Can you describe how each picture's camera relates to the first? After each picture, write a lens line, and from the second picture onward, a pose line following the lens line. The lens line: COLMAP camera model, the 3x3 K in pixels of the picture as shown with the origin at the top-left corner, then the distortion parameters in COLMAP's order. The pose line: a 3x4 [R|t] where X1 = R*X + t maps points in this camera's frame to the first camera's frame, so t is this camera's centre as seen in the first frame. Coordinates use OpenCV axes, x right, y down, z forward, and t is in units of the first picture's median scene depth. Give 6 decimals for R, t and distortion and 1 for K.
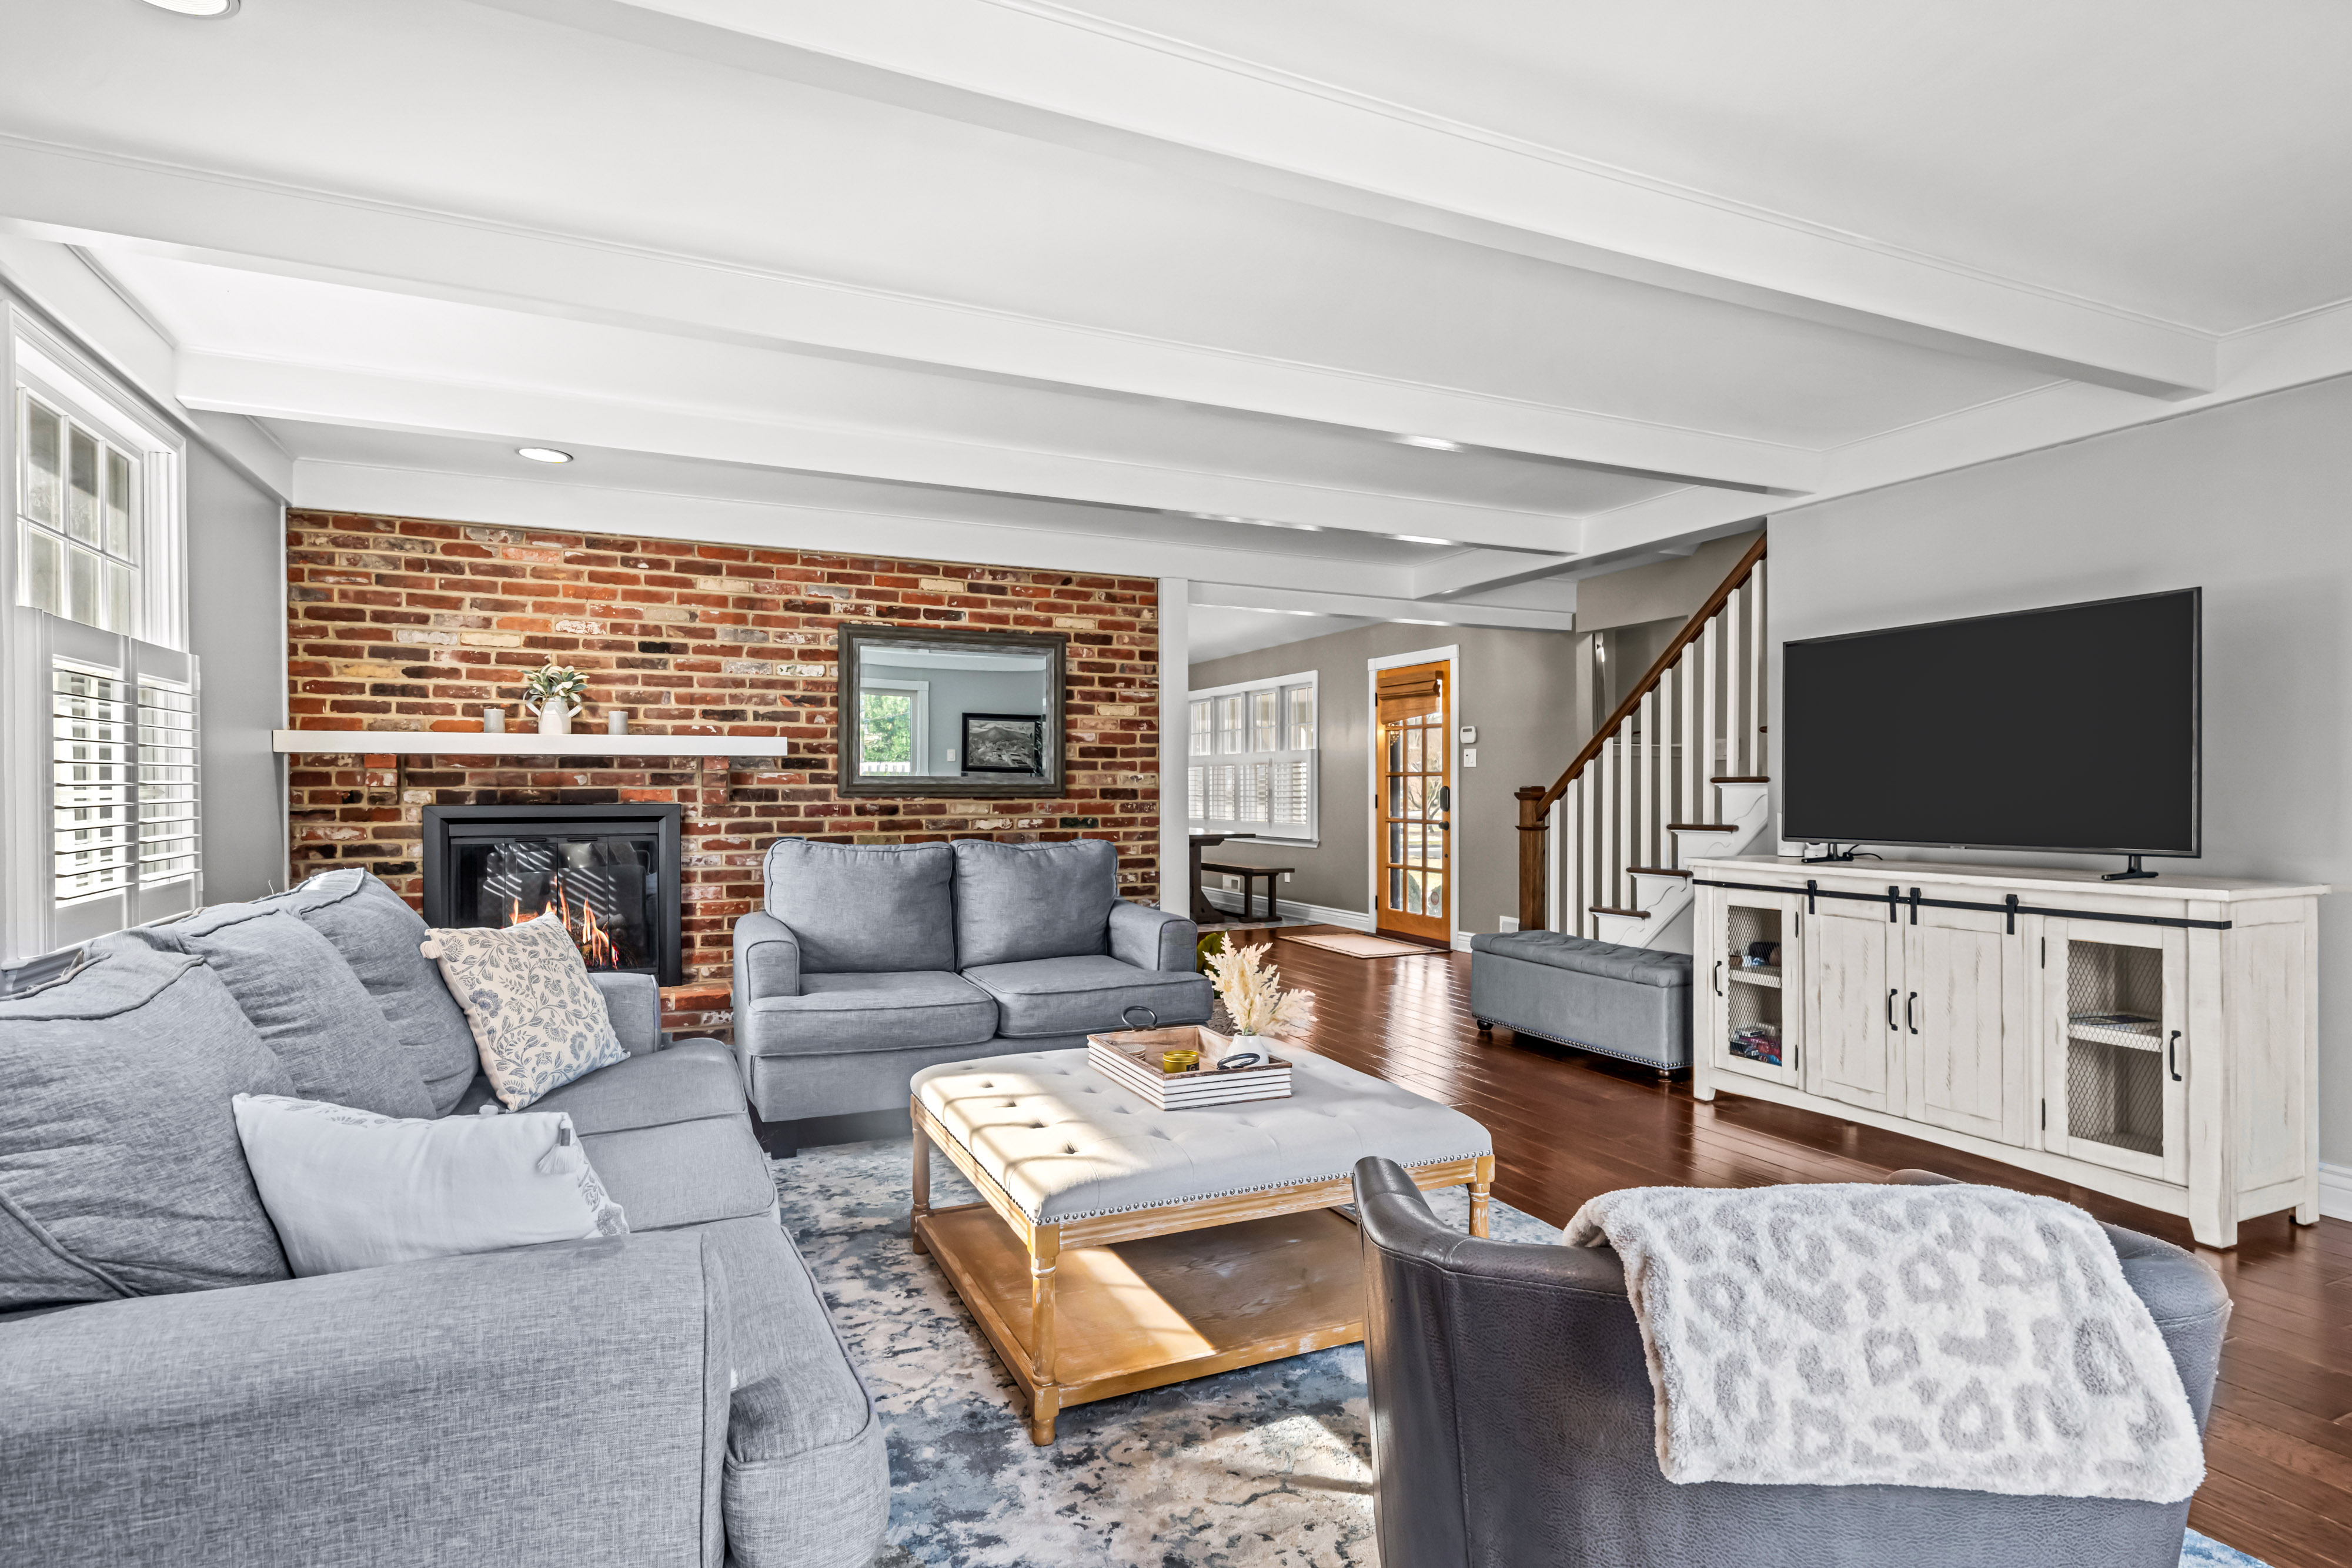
lens RADIAL K [[1183.0, 0, 1171.3], [0, 1183.0, 795.6], [0, 0, 1]] dist [0.002338, -0.000095]
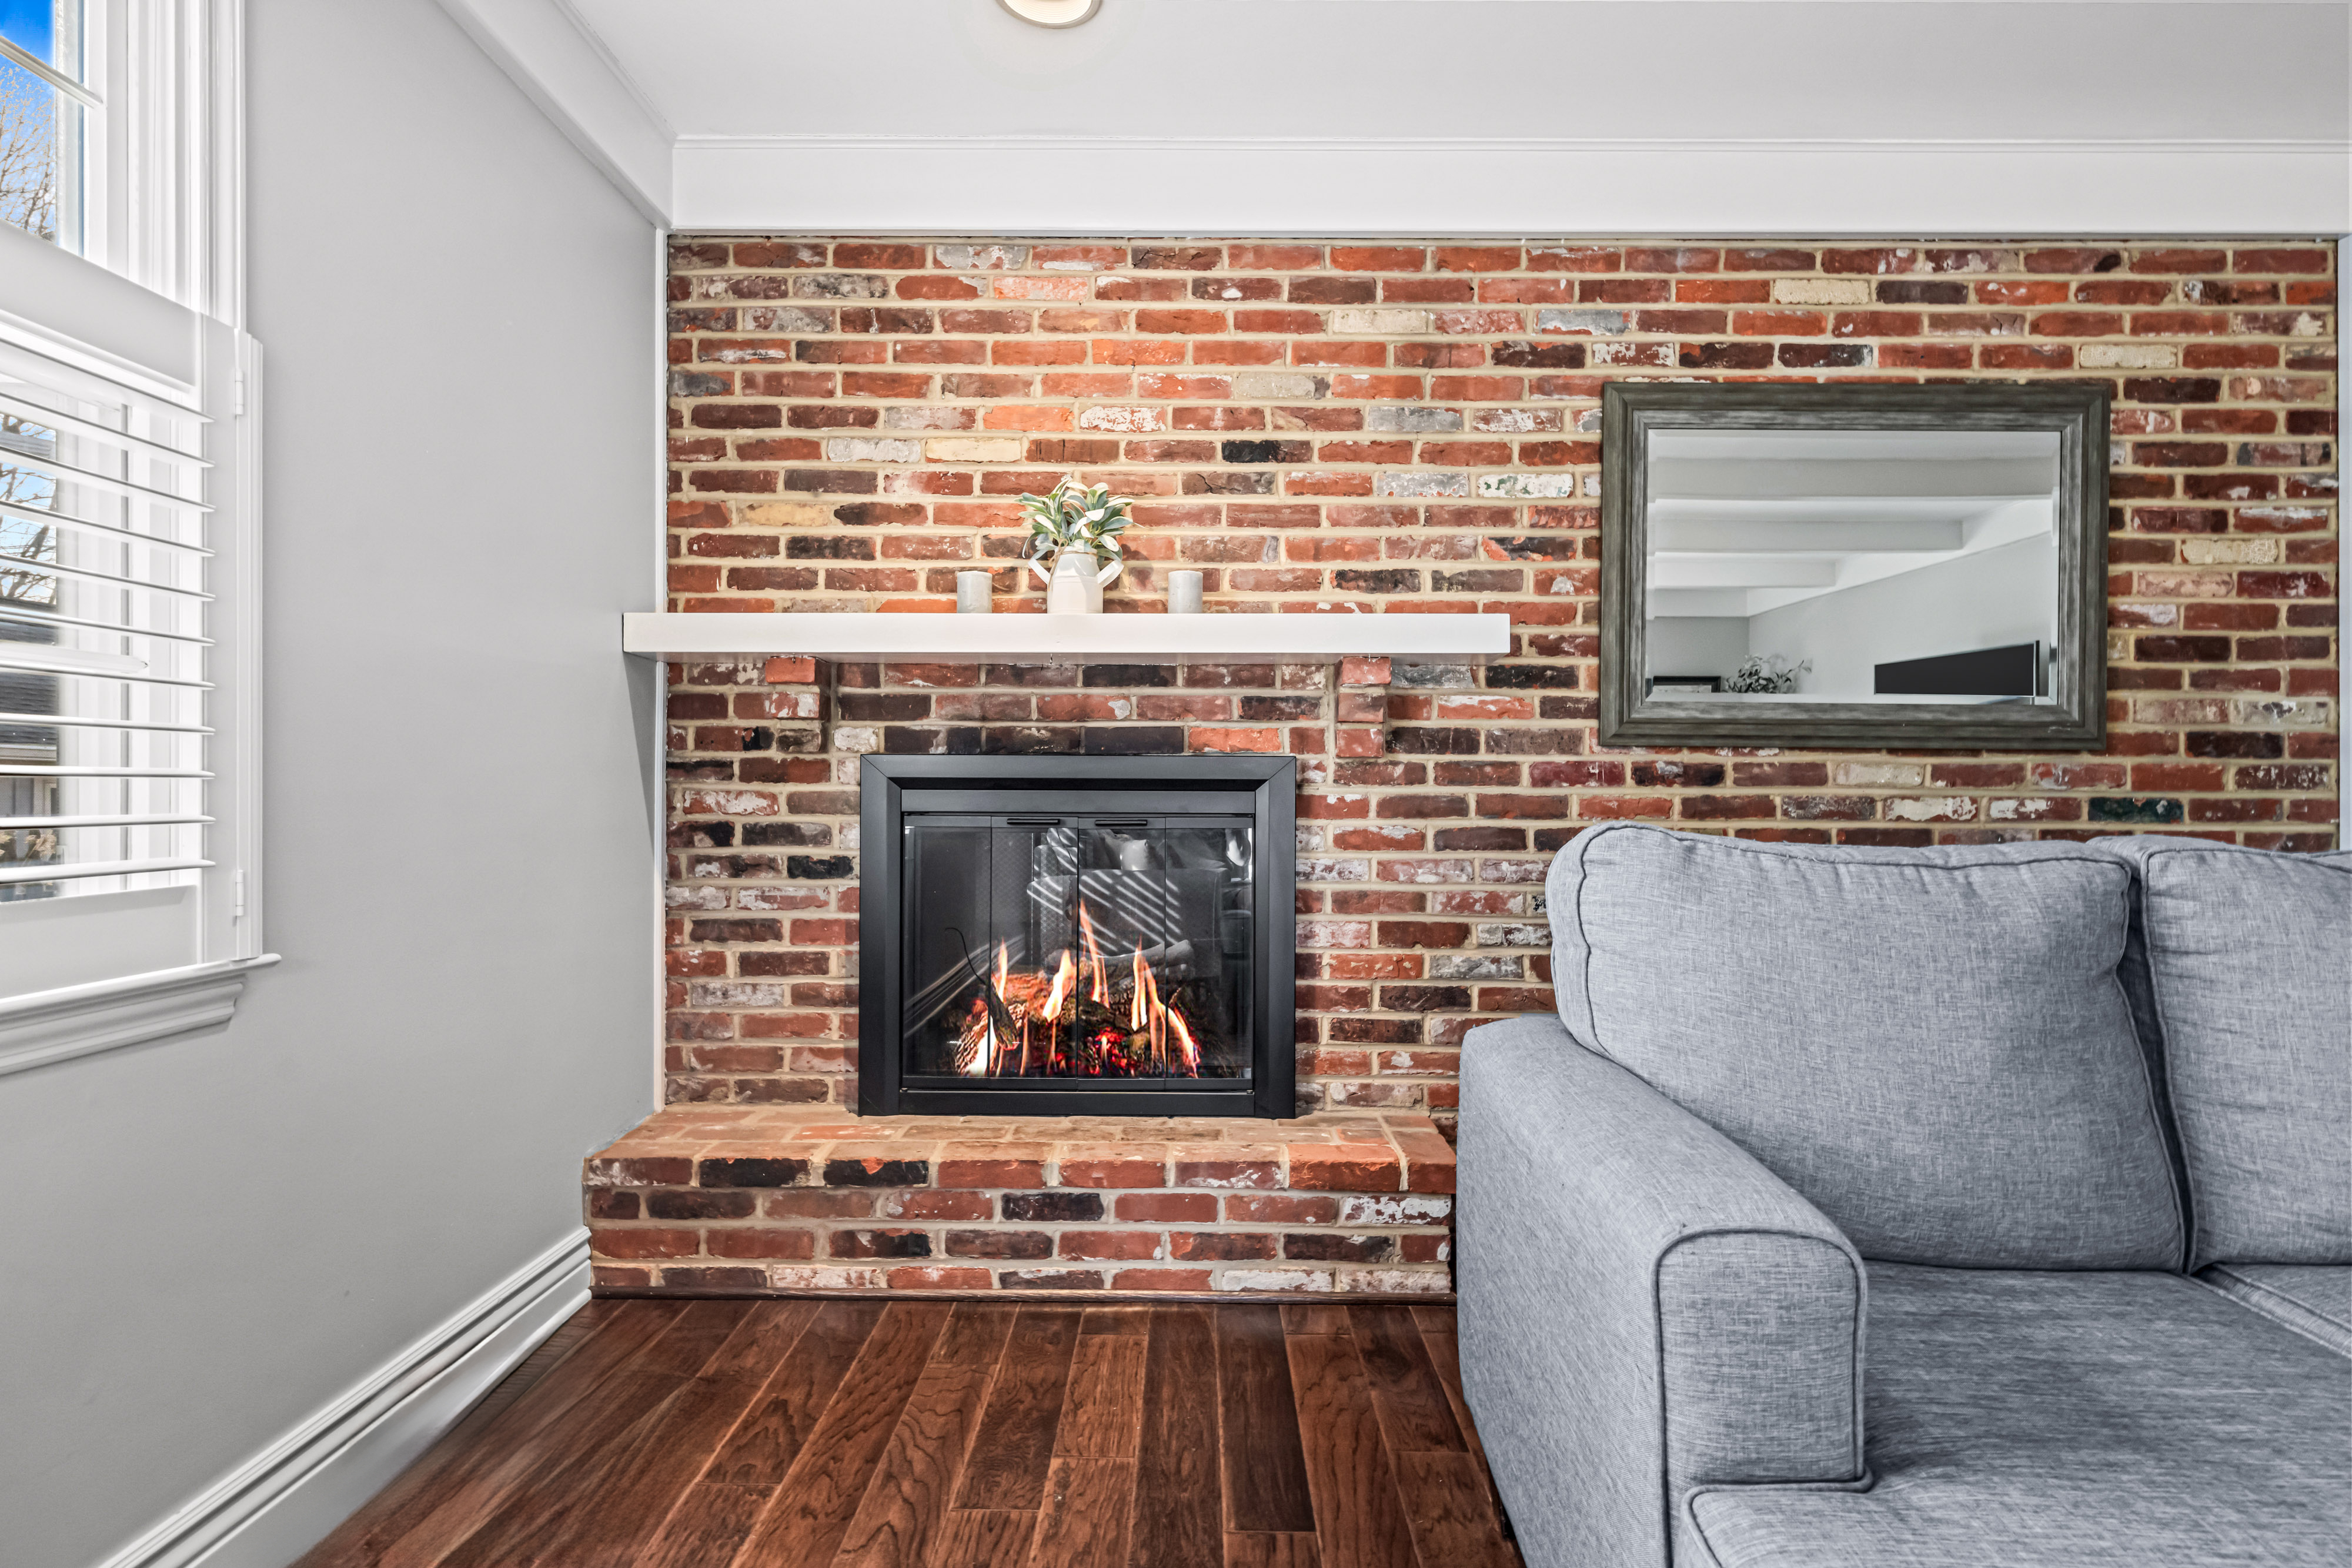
lens RADIAL K [[1183.0, 0, 1171.3], [0, 1183.0, 795.6], [0, 0, 1]] dist [0.002338, -0.000095]
pose [[0.904791, 0.005242, -0.425824, -0.248036], [-0.008917, 0.999938, -0.006637, 0.027575], [0.425763, 0.009802, 0.904781, 0.521543]]
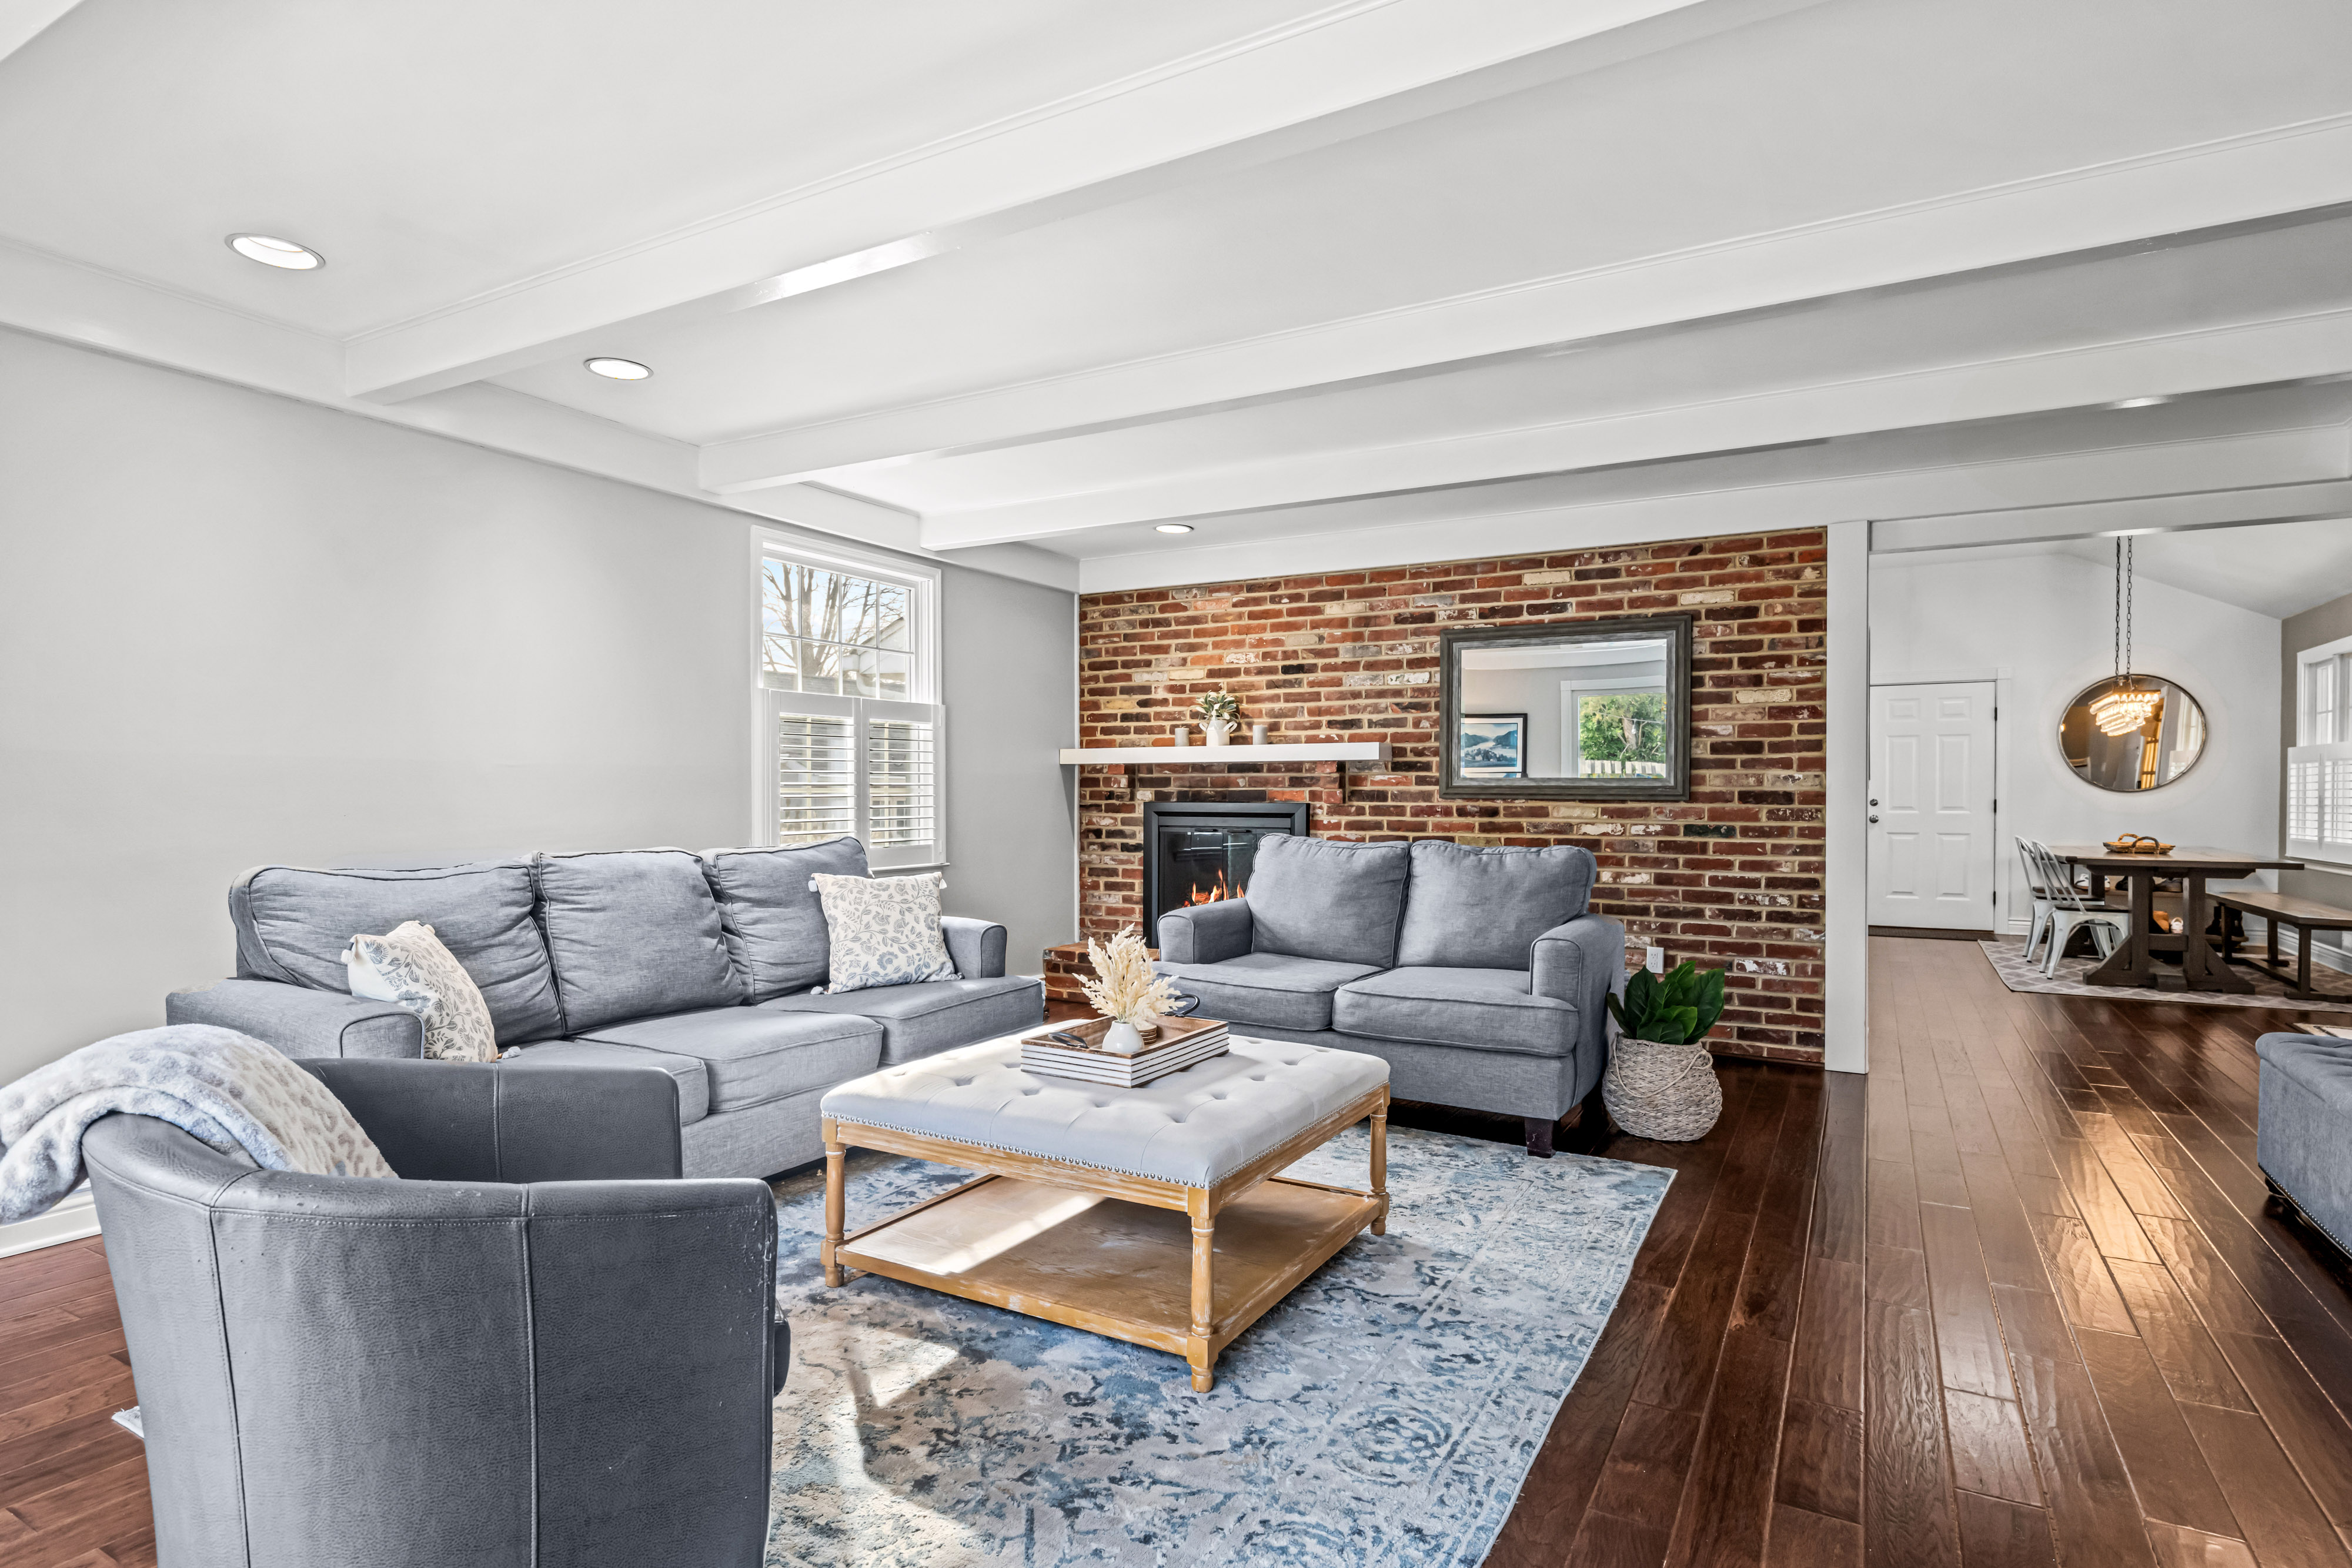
lens RADIAL K [[1210.4, 0, 1181.8], [0, 1210.4, 805.9], [0, 0, 1]] dist [0.000915, 0.000058]
pose [[0.587165, 0.011331, -0.809388, 0.469117], [-0.009055, 0.999931, 0.007429, 0.002148], [0.809417, 0.002967, 0.587227, 0.207356]]
